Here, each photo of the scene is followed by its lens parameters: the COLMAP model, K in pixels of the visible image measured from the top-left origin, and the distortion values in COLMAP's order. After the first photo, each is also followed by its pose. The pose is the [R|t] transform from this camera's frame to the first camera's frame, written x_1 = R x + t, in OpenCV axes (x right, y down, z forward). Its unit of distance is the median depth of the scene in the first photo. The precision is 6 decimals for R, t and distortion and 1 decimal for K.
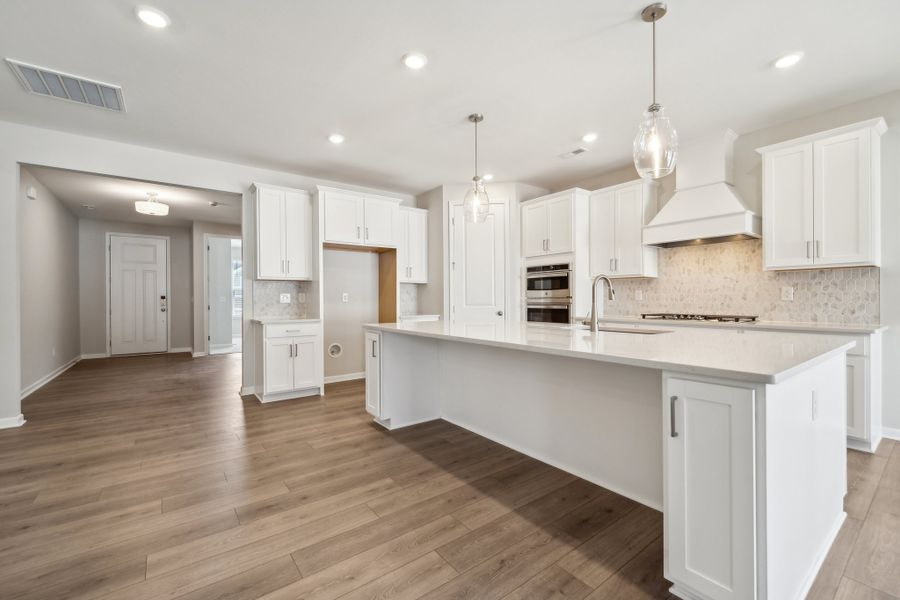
lens RADIAL K [[381.6, 0, 455.6], [0, 381.6, 297.8], [0, 0, 1]] dist [-0.000400, -0.000209]
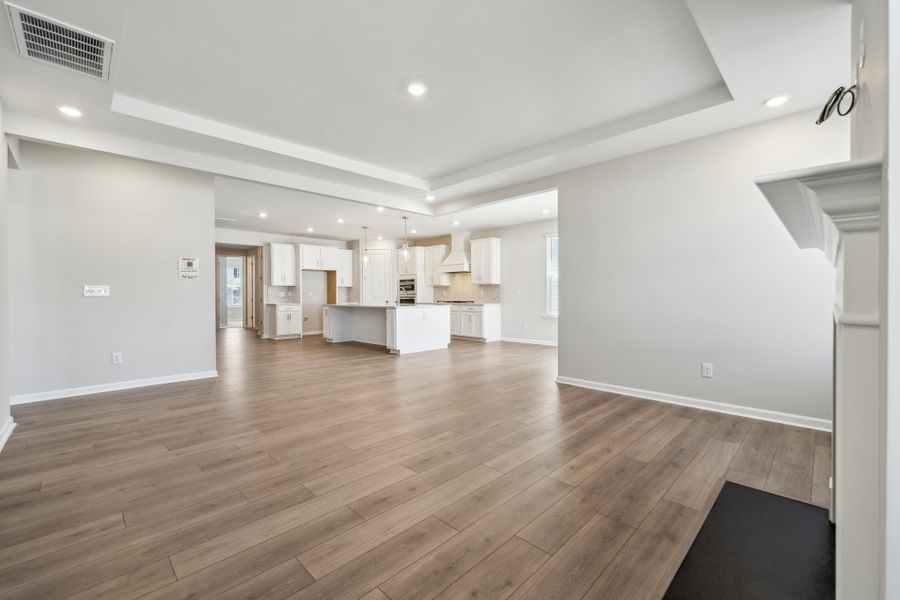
lens RADIAL K [[381.6, 0, 455.6], [0, 381.6, 297.8], [0, 0, 1]] dist [-0.000400, -0.000209]
pose [[0.991285, 0.000688, 0.131737, 0.243074], [-0.002099, 0.999942, 0.010570, -0.002830], [-0.131722, -0.010754, 0.991228, -1.295744]]
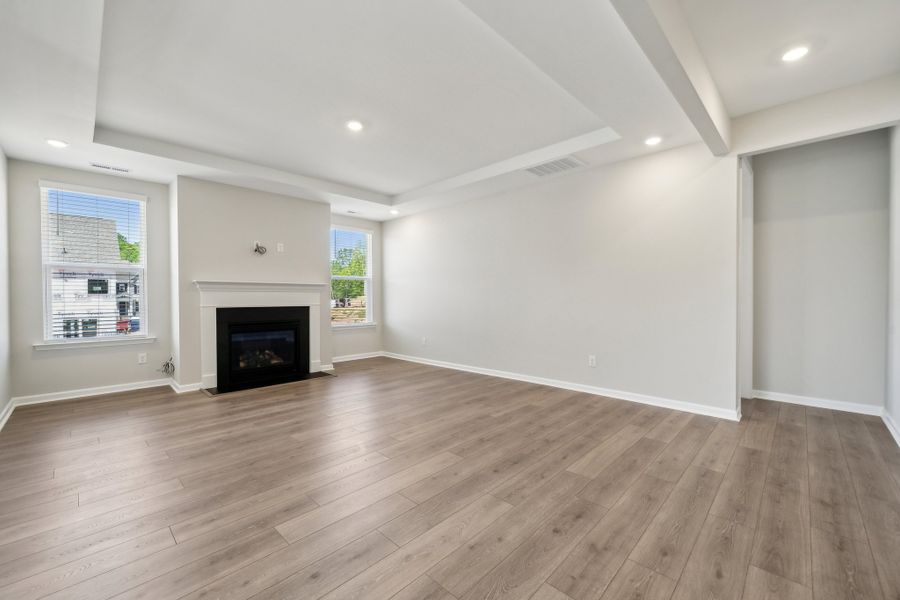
lens RADIAL K [[364.4, 0, 454.1], [0, 364.4, 297.1], [0, 0, 1]] dist [0.015838, 0.000124]
pose [[-0.989460, 0.010286, -0.144442, 0.174213], [0.011722, 0.999890, -0.009096, 0.000133], [0.144332, -0.010693, -0.989472, 0.153119]]
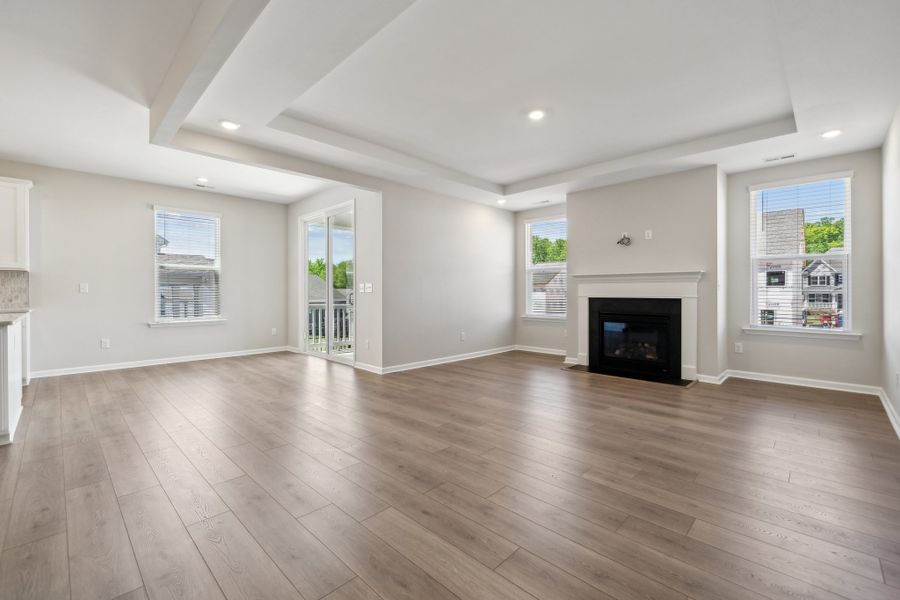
lens RADIAL K [[381.6, 0, 455.6], [0, 381.6, 297.8], [0, 0, 1]] dist [-0.000400, -0.000209]
pose [[-0.150306, -0.008880, 0.988600, -0.477946], [-0.004374, 0.999956, 0.008317, 0.004563], [-0.988630, -0.003074, -0.150338, -0.342131]]
